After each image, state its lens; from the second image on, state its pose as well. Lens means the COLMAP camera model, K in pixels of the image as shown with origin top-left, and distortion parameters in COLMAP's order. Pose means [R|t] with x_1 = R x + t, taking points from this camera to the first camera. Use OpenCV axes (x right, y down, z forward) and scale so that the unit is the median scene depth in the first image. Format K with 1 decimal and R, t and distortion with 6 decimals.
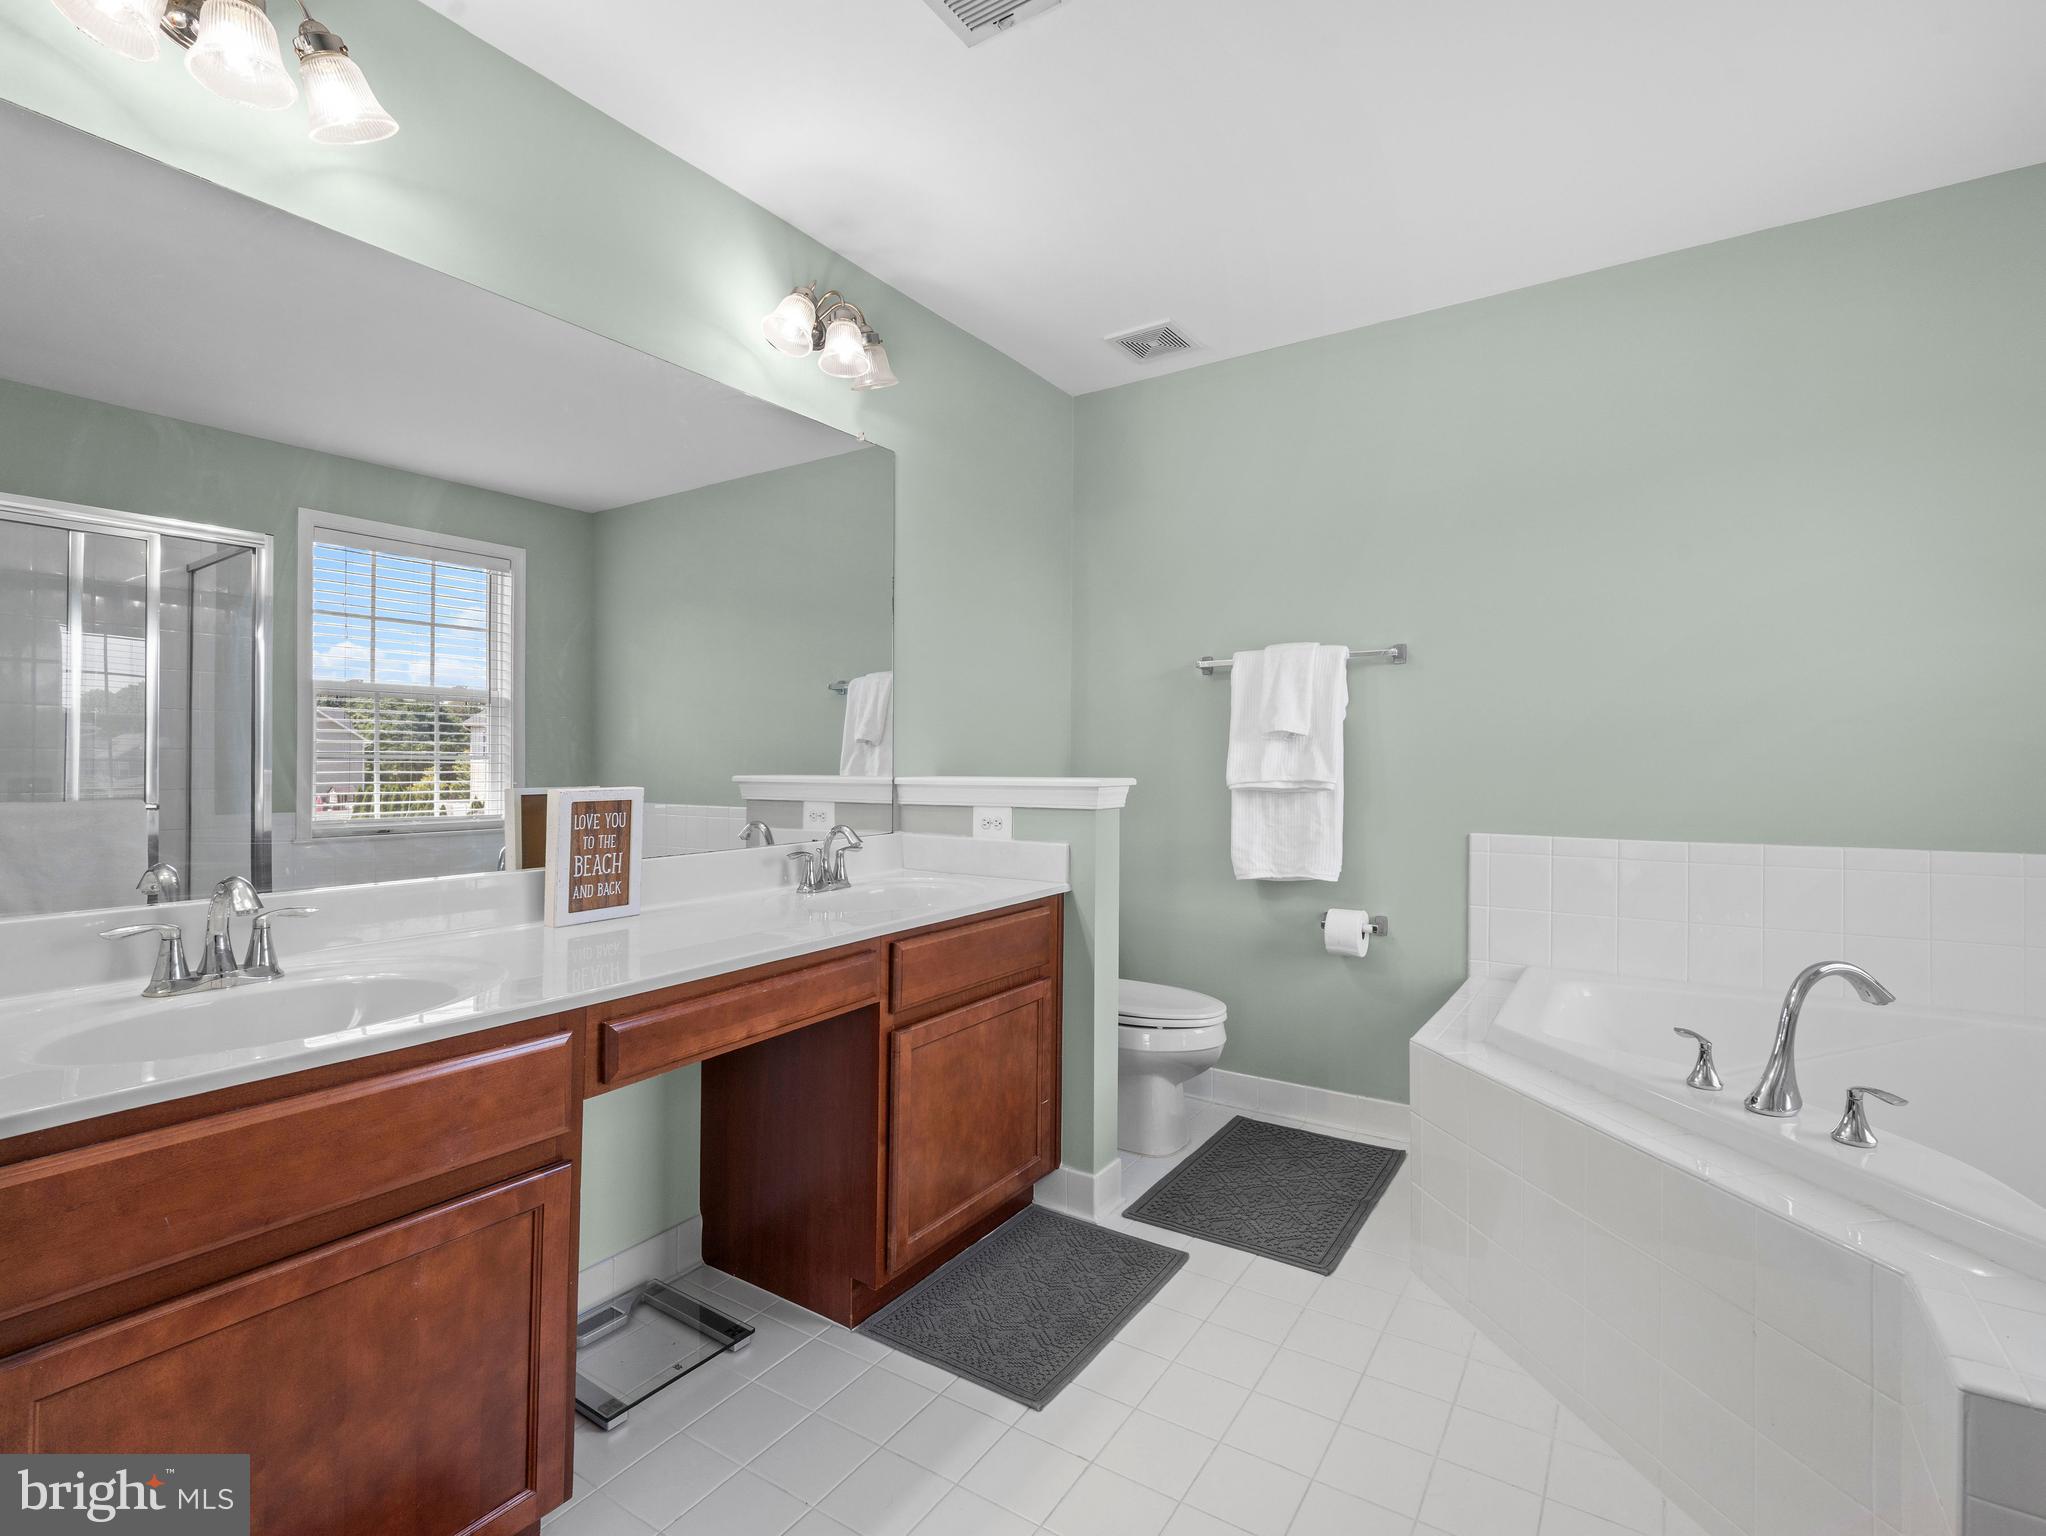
lens RADIAL K [[963.7, 0, 1017.6], [0, 963.7, 753.0], [0, 0, 1]] dist [0.009371, -0.008974]
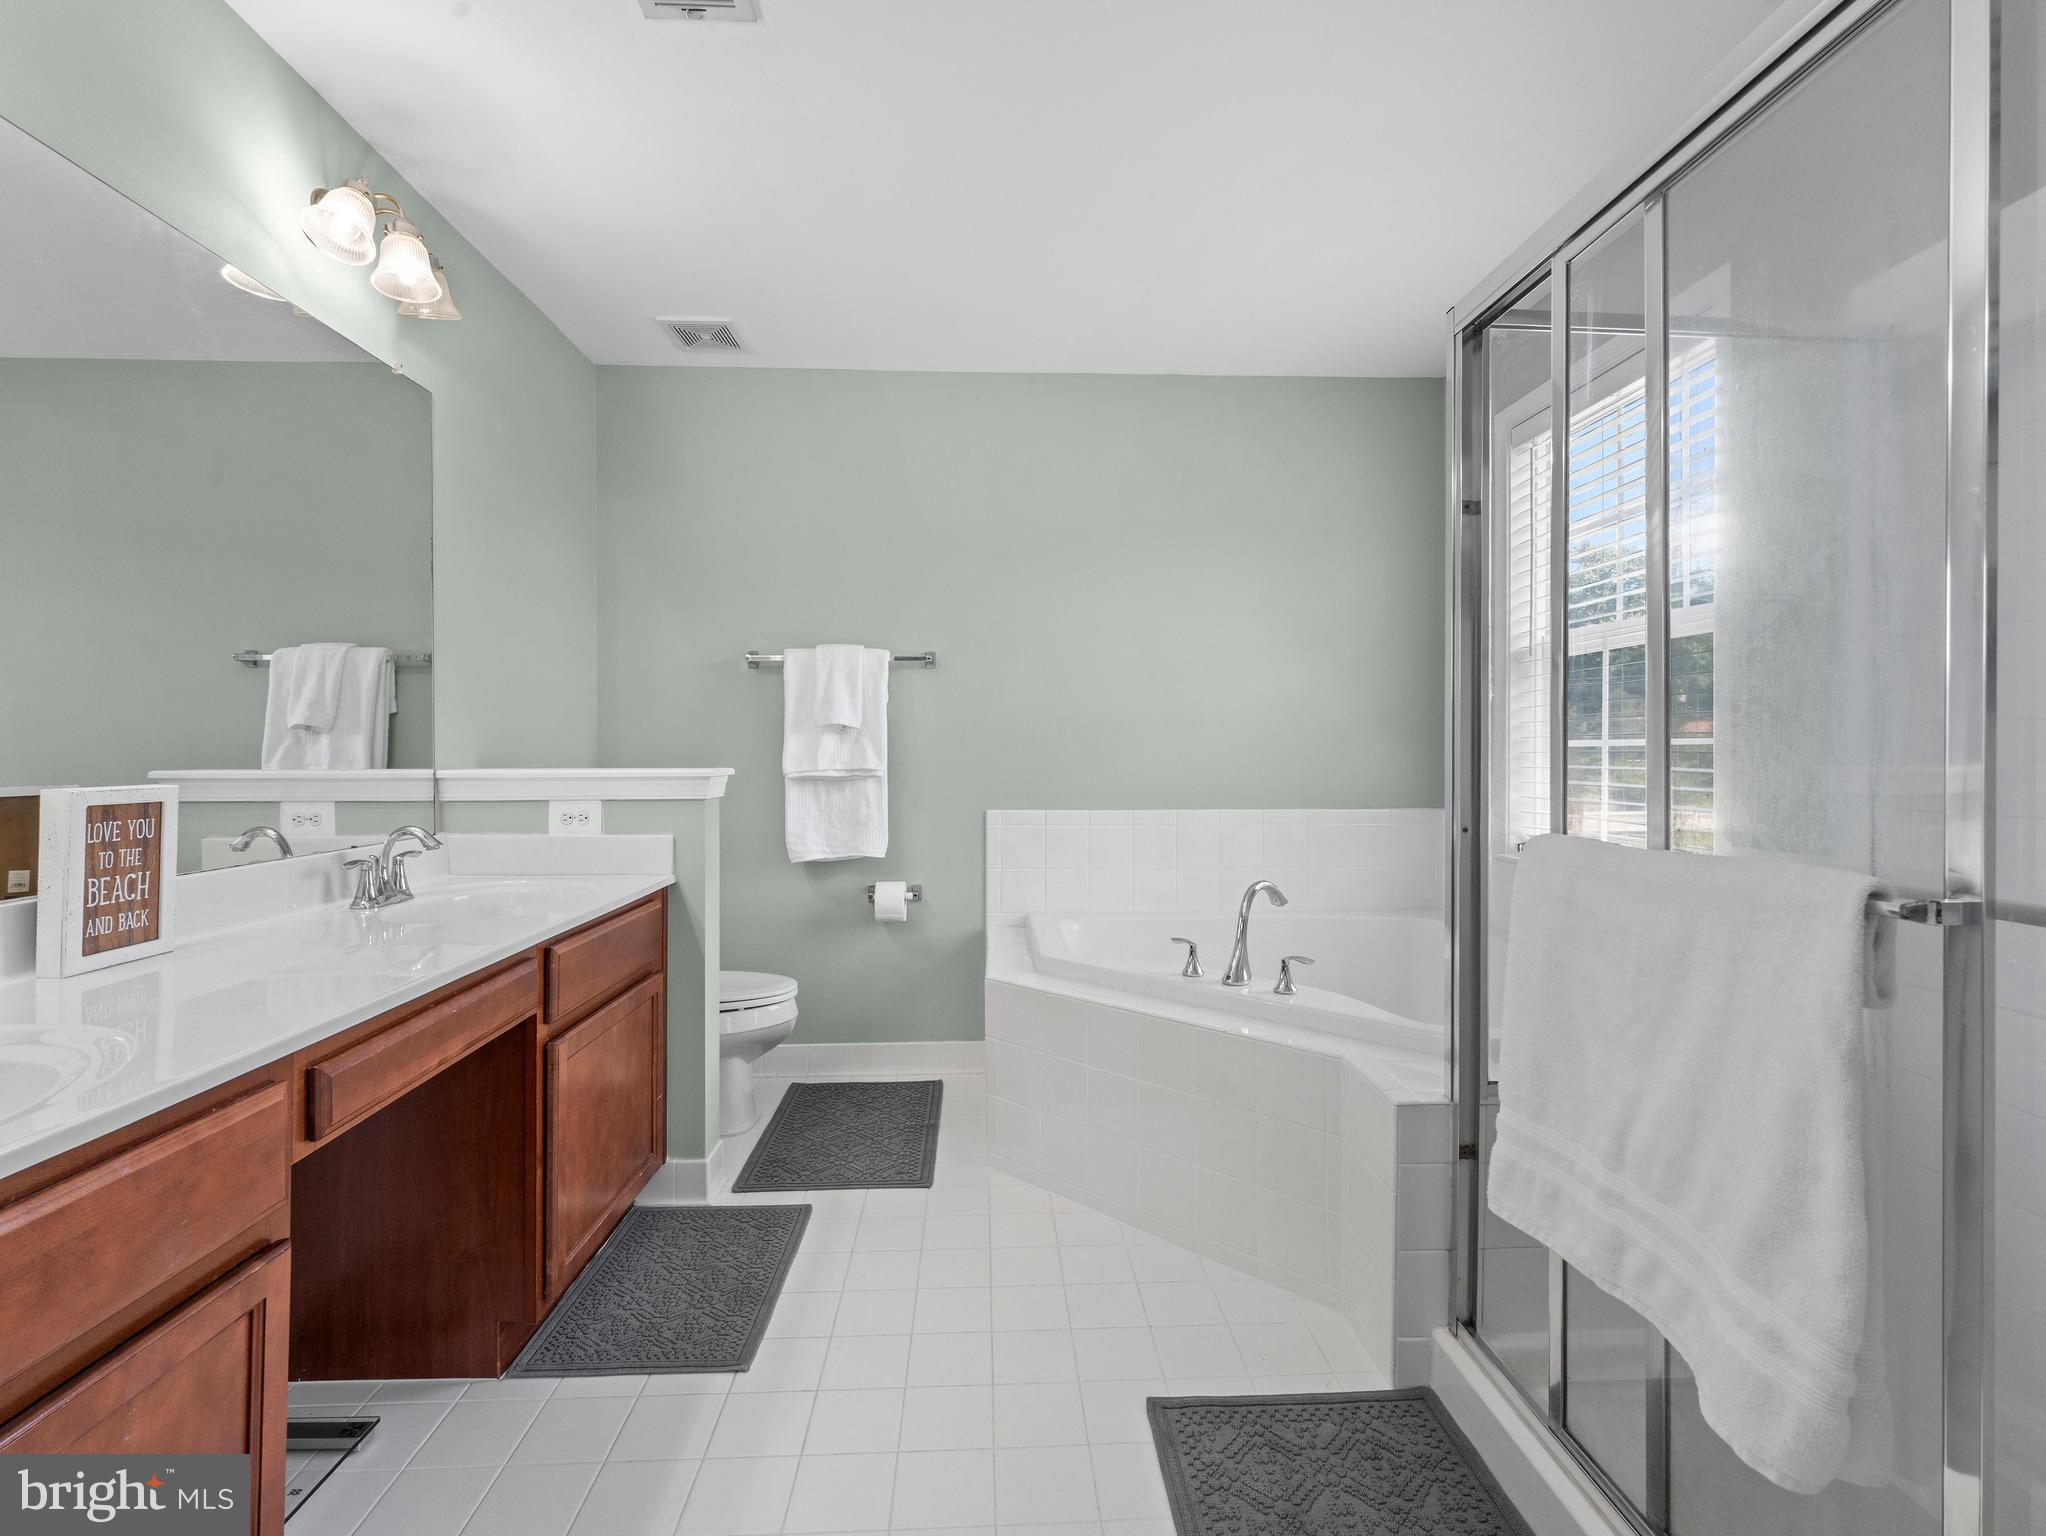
lens RADIAL K [[963.7, 0, 1017.6], [0, 963.7, 753.0], [0, 0, 1]] dist [0.009371, -0.008974]
pose [[0.808088, -0.000729, 0.589061, -0.249183], [-0.004170, 0.999967, 0.006959, 0.001823], [-0.589047, -0.008080, 0.808058, -0.009880]]
